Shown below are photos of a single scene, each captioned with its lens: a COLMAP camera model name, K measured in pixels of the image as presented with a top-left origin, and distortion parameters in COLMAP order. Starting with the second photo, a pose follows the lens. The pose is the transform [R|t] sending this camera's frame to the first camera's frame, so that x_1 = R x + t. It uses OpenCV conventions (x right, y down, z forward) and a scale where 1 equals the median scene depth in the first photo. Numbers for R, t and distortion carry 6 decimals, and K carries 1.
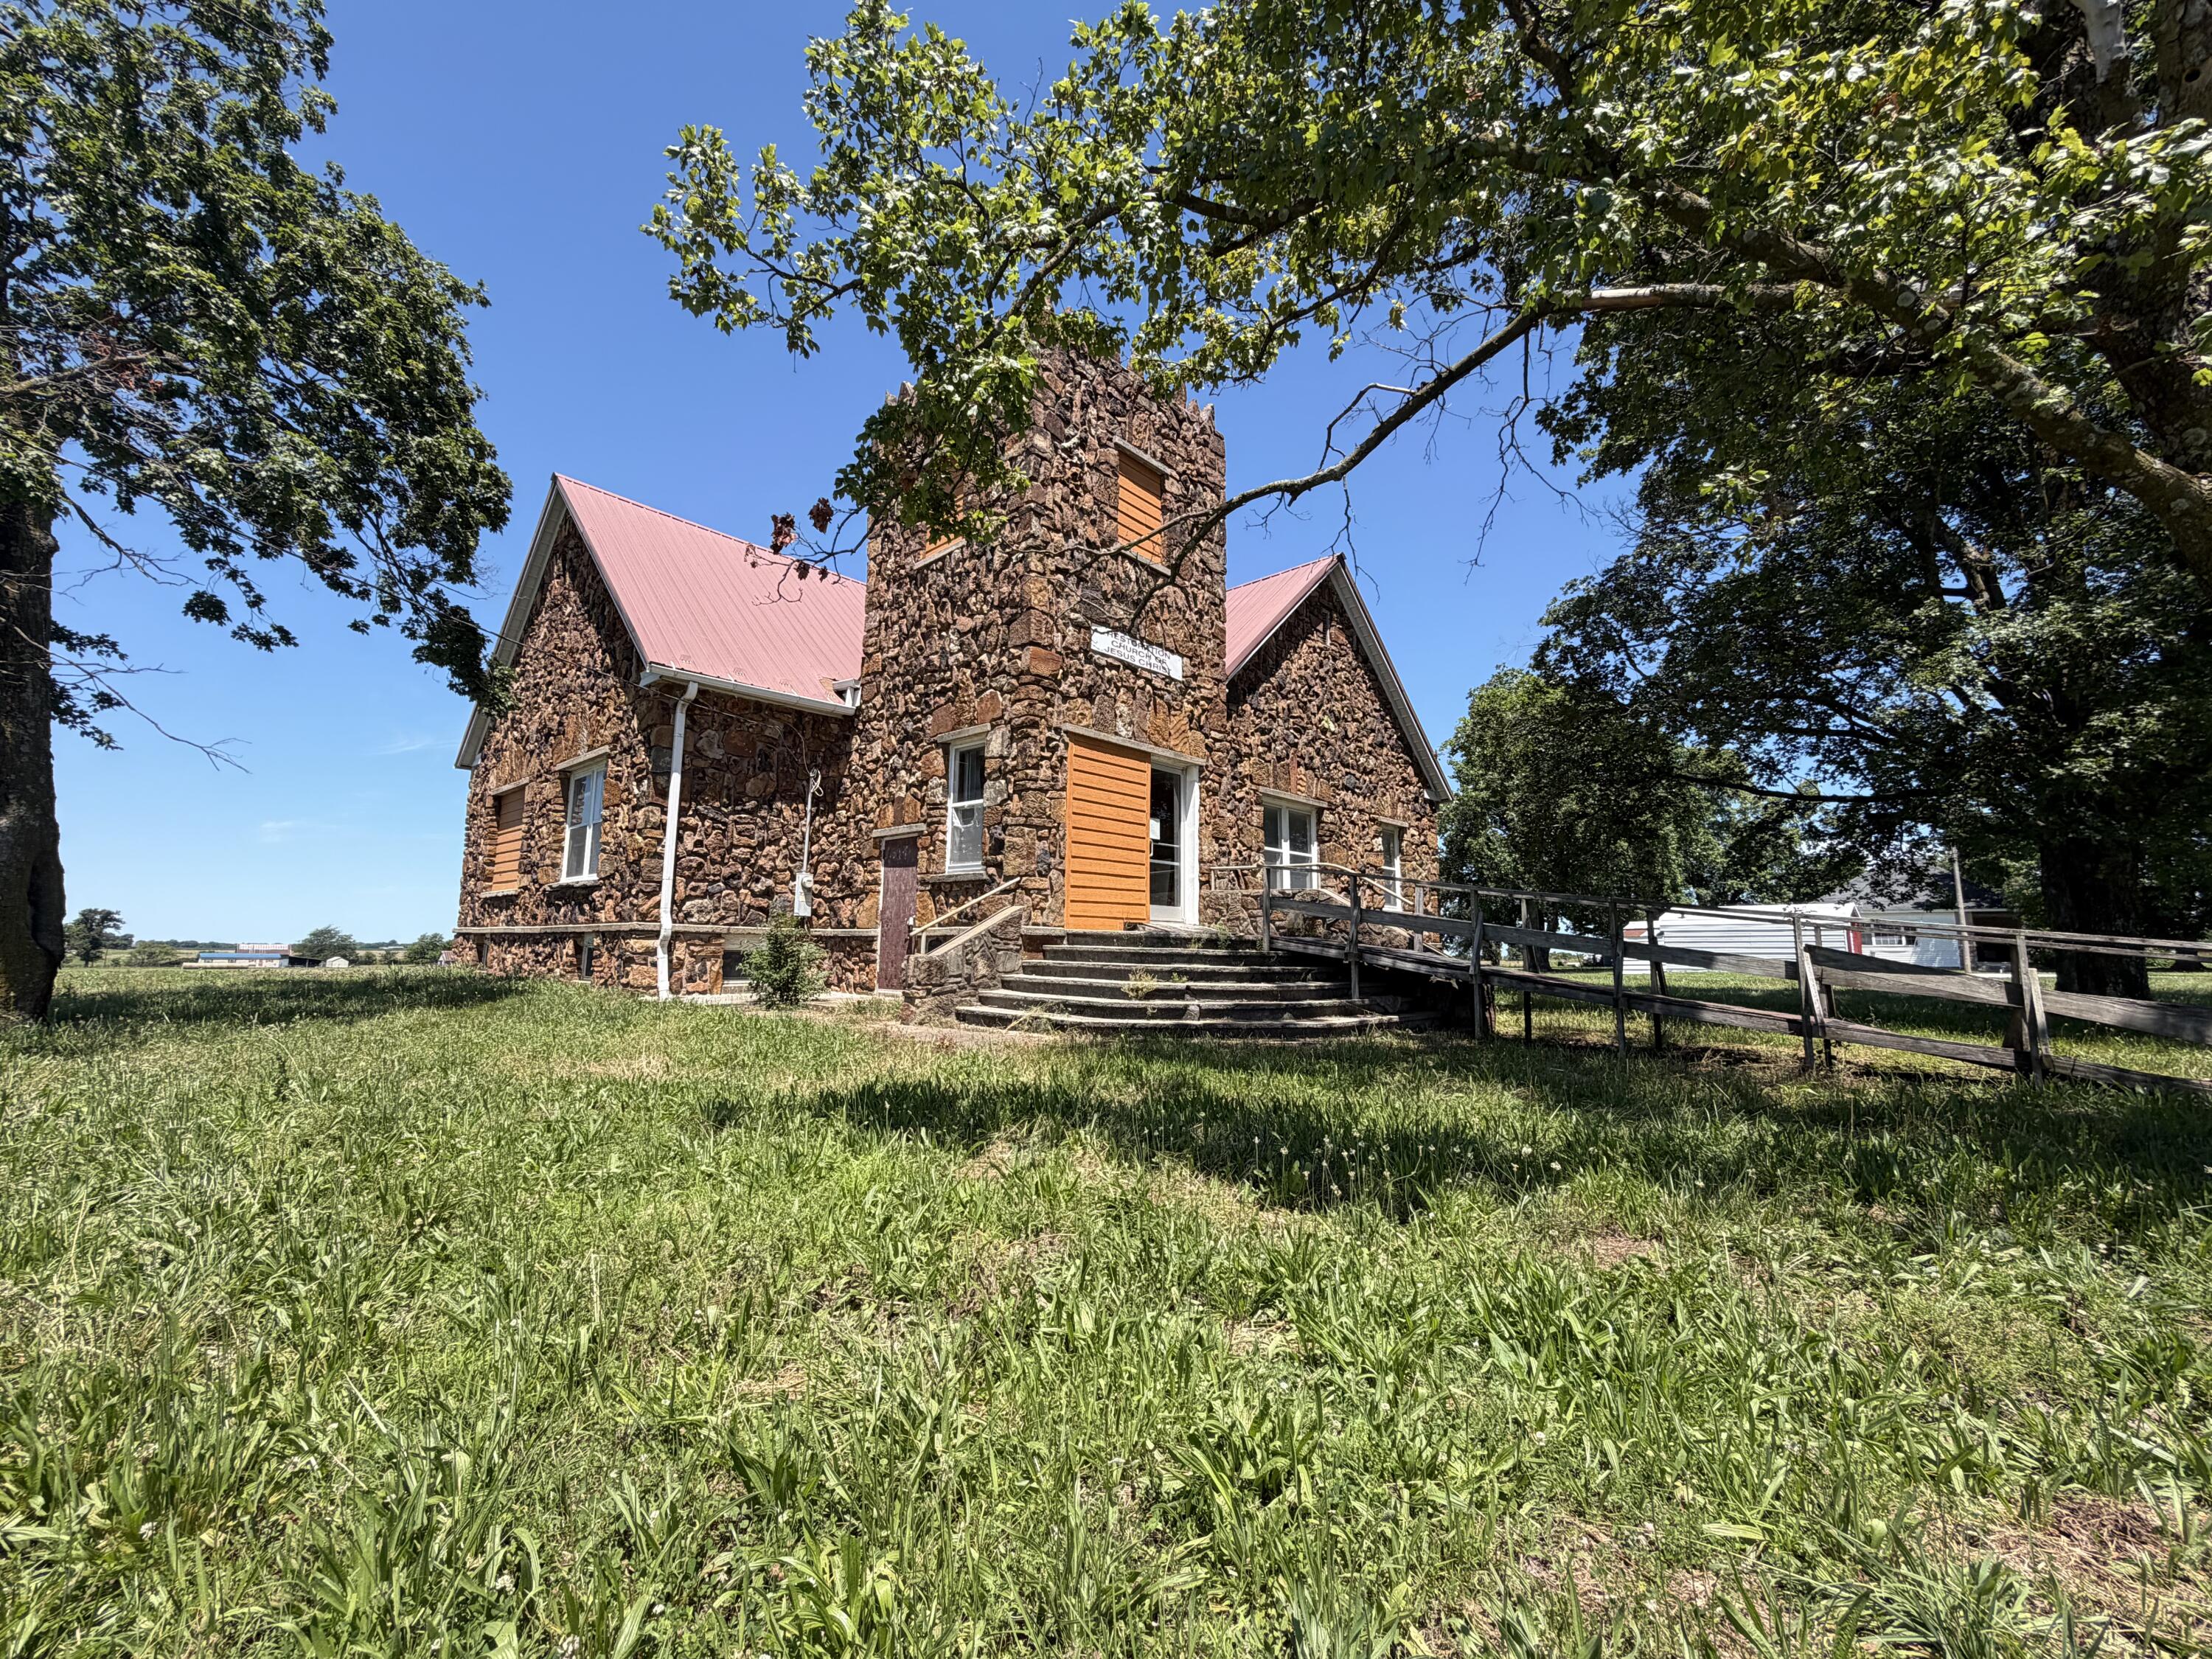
lens RADIAL K [[912.2, 0, 1106.4], [0, 912.2, 832.1], [0, 0, 1]] dist [0.002629, 0.000030]
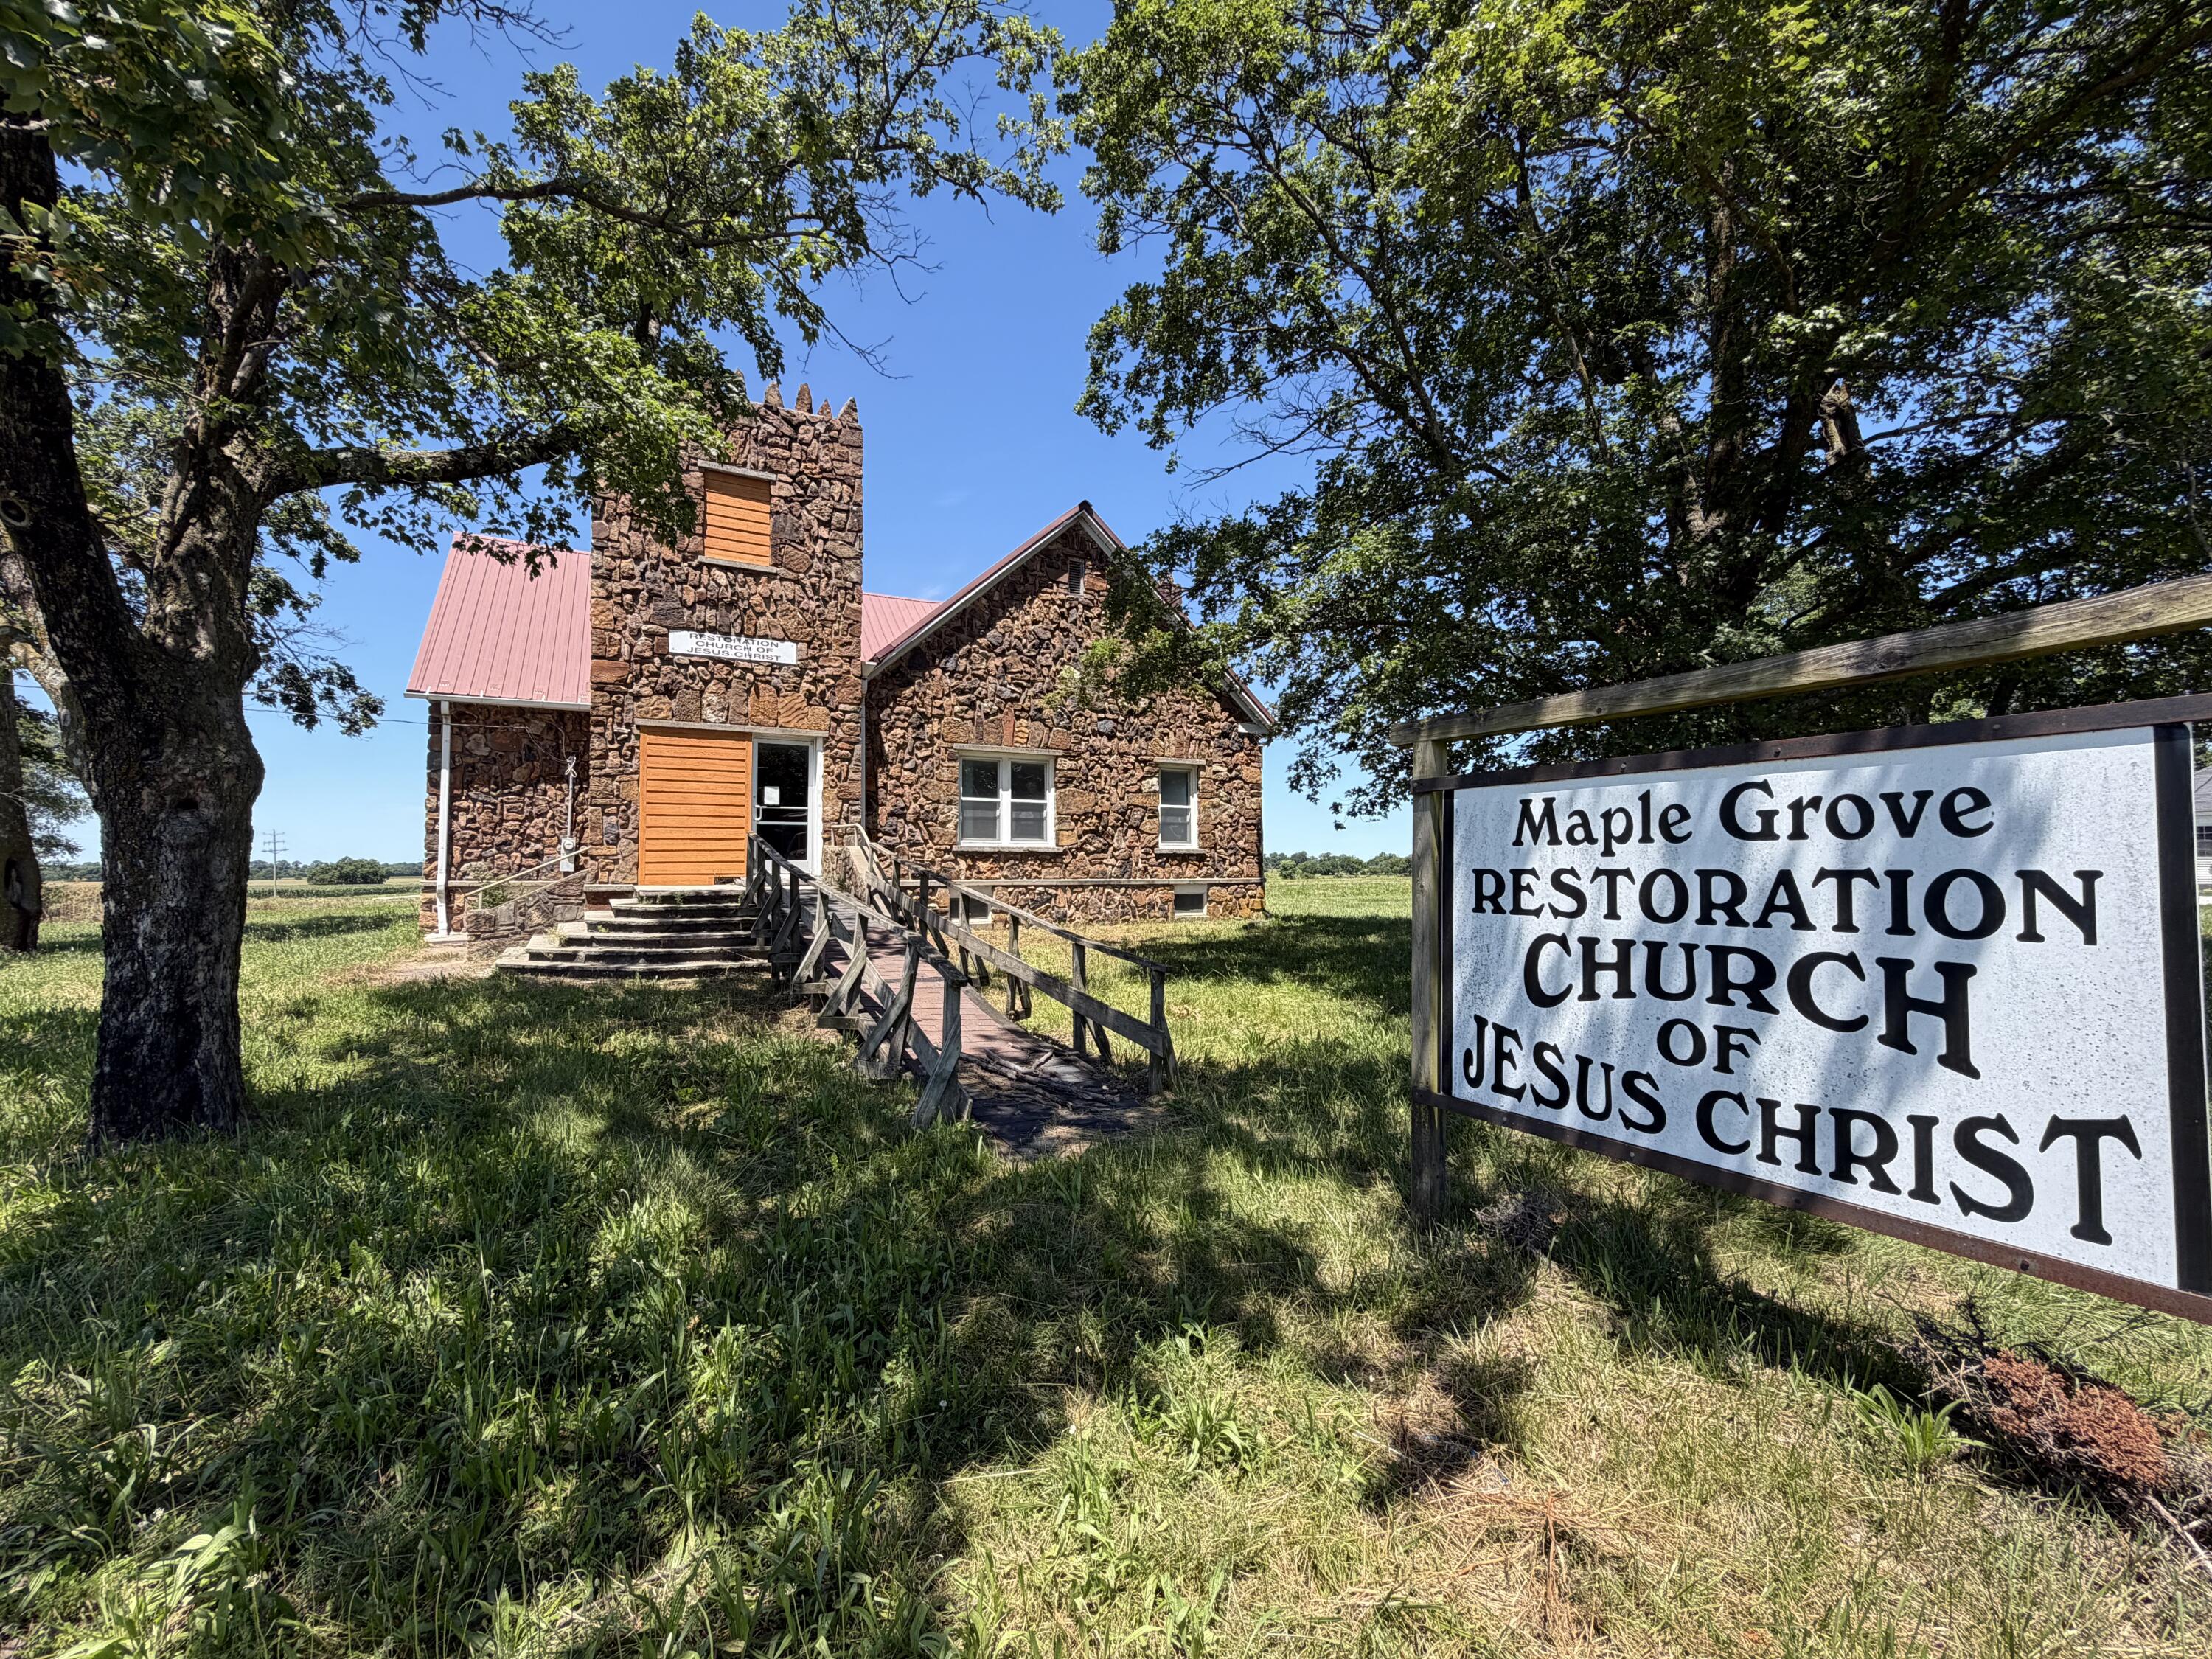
lens RADIAL K [[912.2, 0, 1099.2], [0, 912.2, 832.2], [0, 0, 1]] dist [0.002629, 0.000030]
pose [[0.949767, -0.024273, -0.312014, 0.823428], [0.052703, 0.995154, 0.083010, -0.032217], [0.308487, -0.095285, 0.946444, 0.013324]]
